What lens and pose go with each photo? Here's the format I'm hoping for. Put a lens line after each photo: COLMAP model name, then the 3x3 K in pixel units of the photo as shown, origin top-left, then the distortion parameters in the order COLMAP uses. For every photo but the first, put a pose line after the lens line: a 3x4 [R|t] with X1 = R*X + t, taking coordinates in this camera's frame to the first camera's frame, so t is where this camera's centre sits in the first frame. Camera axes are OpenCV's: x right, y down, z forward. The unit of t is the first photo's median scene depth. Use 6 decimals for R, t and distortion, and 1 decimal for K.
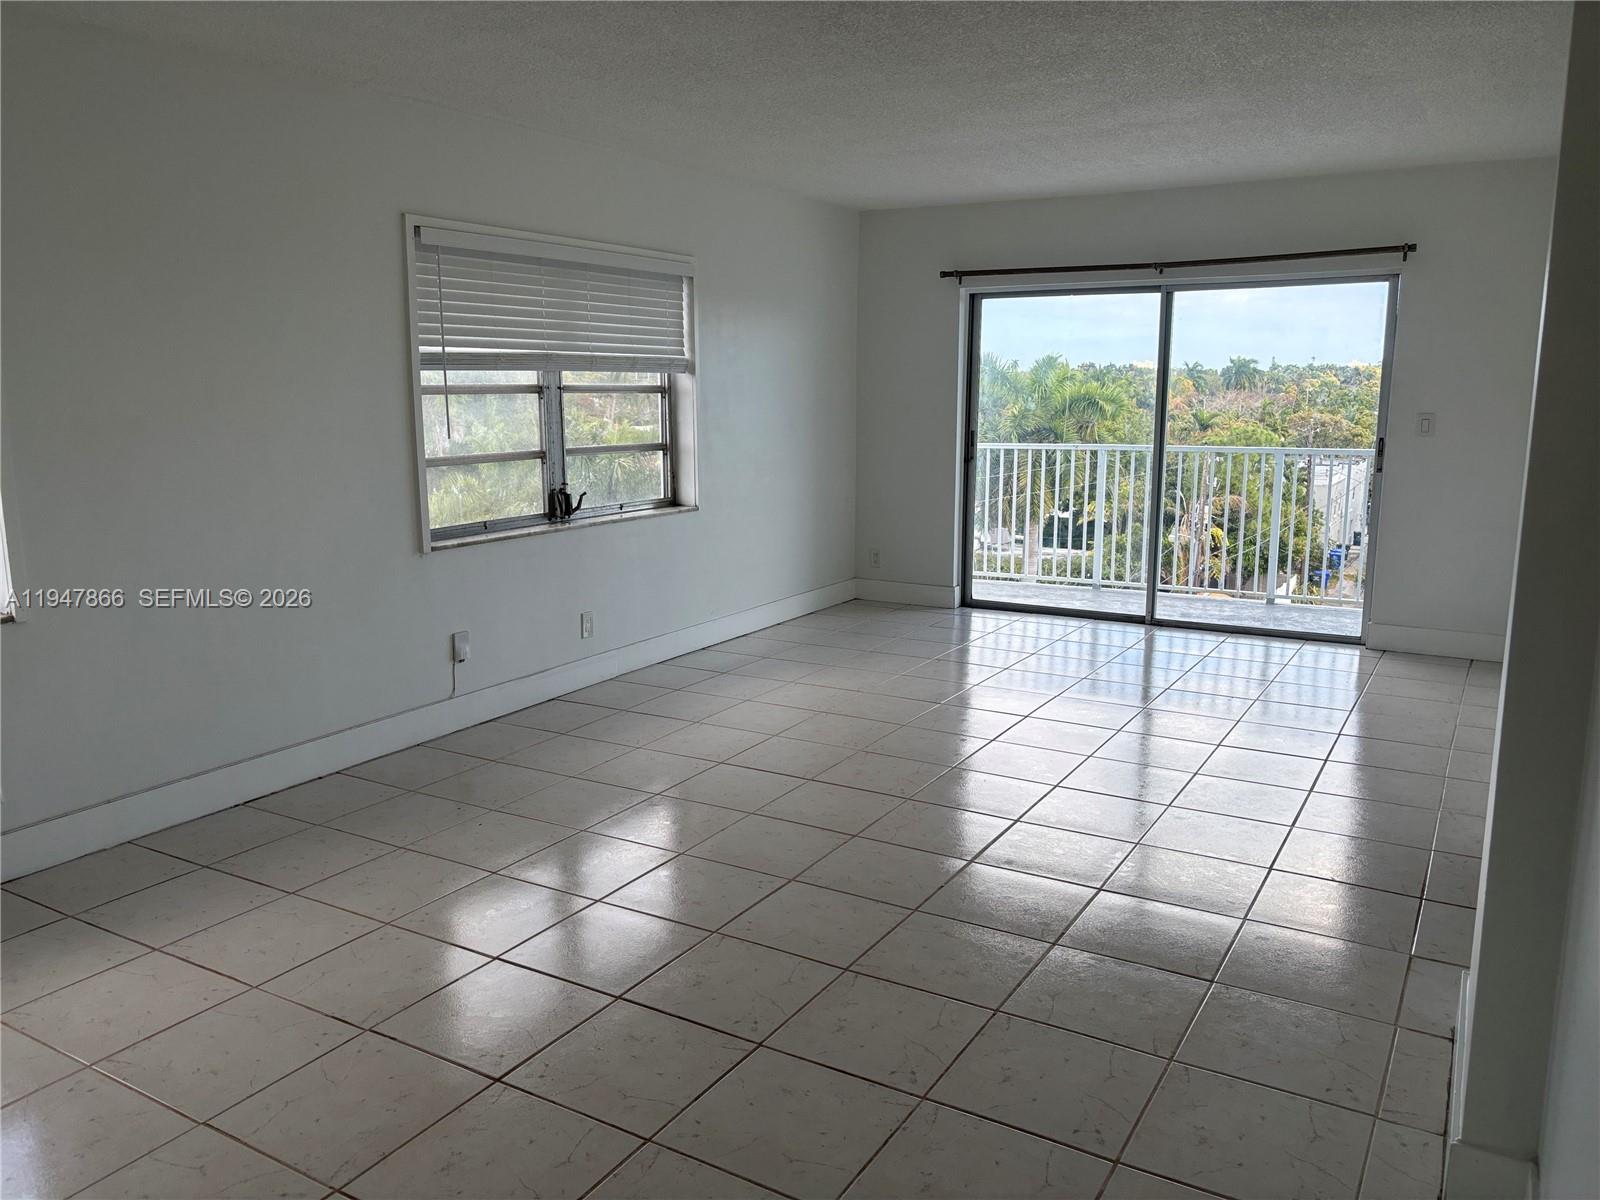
lens RADIAL K [[1202.0, 0, 816.5], [0, 1202.0, 614.4], [0, 0, 1]] dist [0.046021, -0.037406]
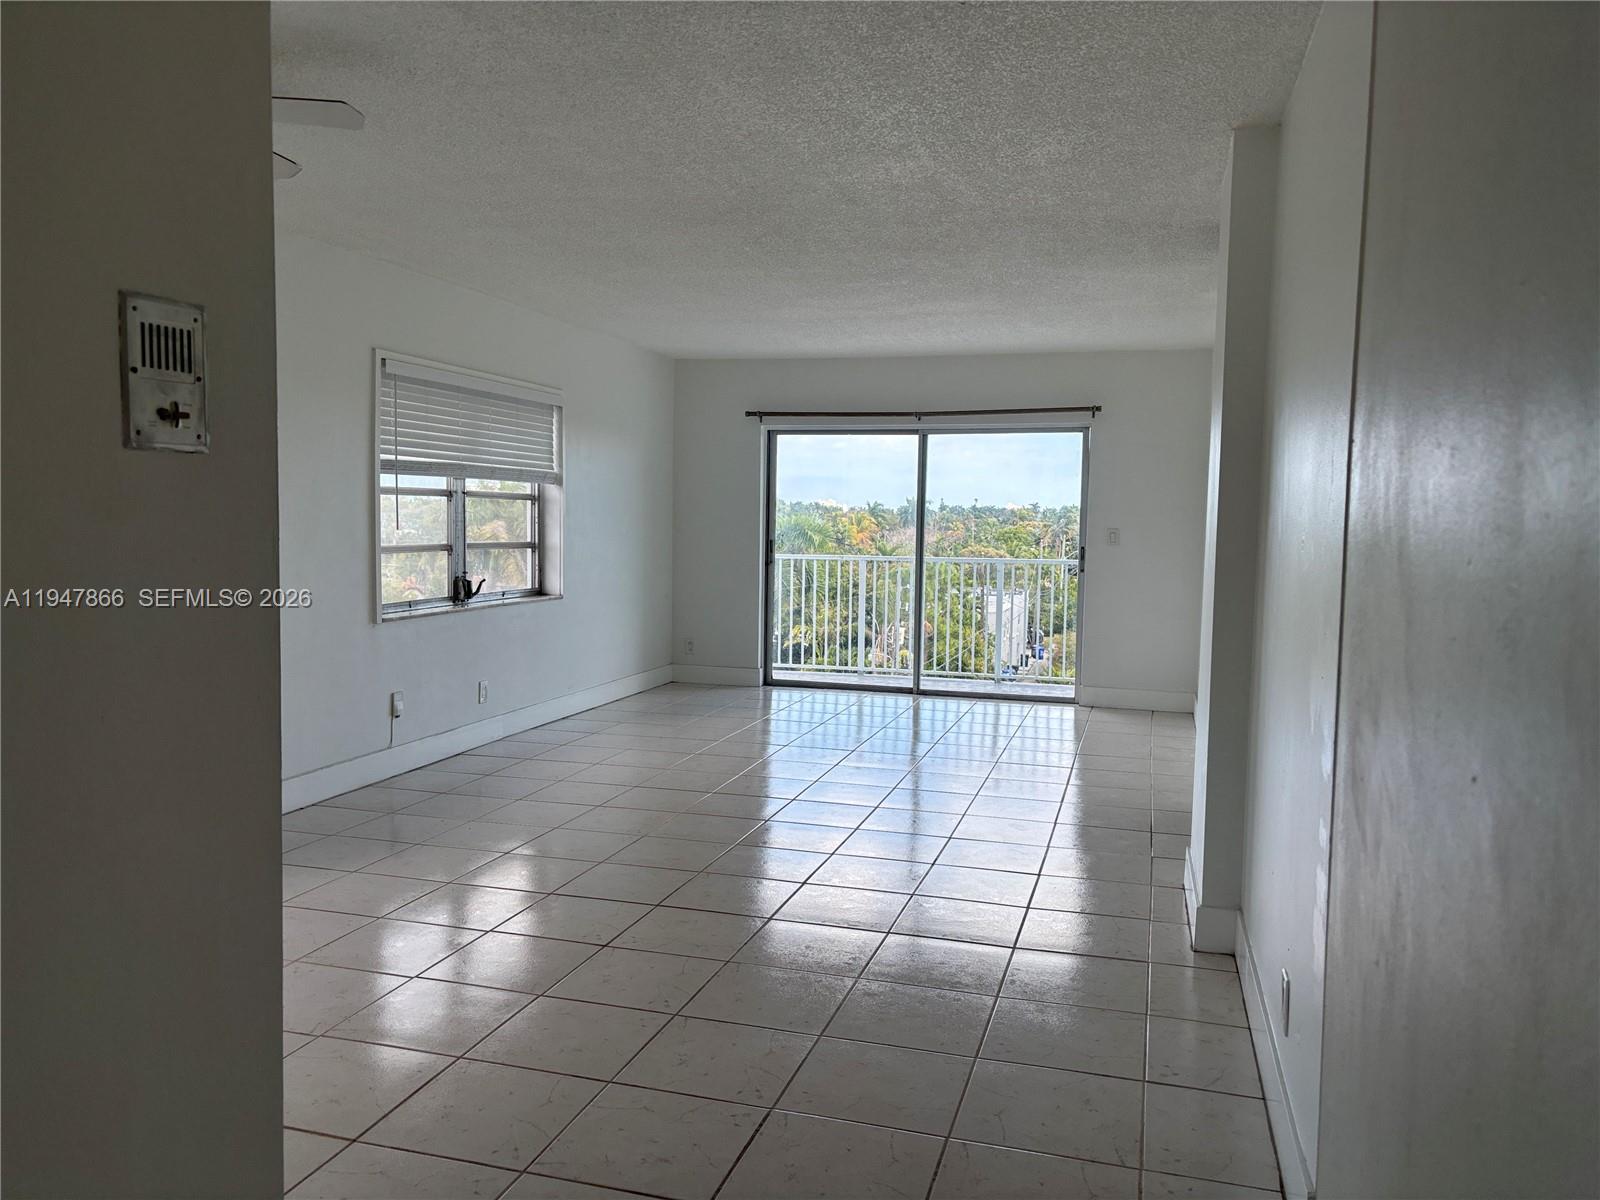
lens RADIAL K [[1202.0, 0, 811.3], [0, 1202.0, 638.8], [0, 0, 1]] dist [0.046021, -0.037406]
pose [[0.968796, -0.006498, 0.247773, -0.148936], [0.028436, 0.995970, -0.085065, 0.057845], [-0.246222, 0.089457, 0.965076, -0.194179]]
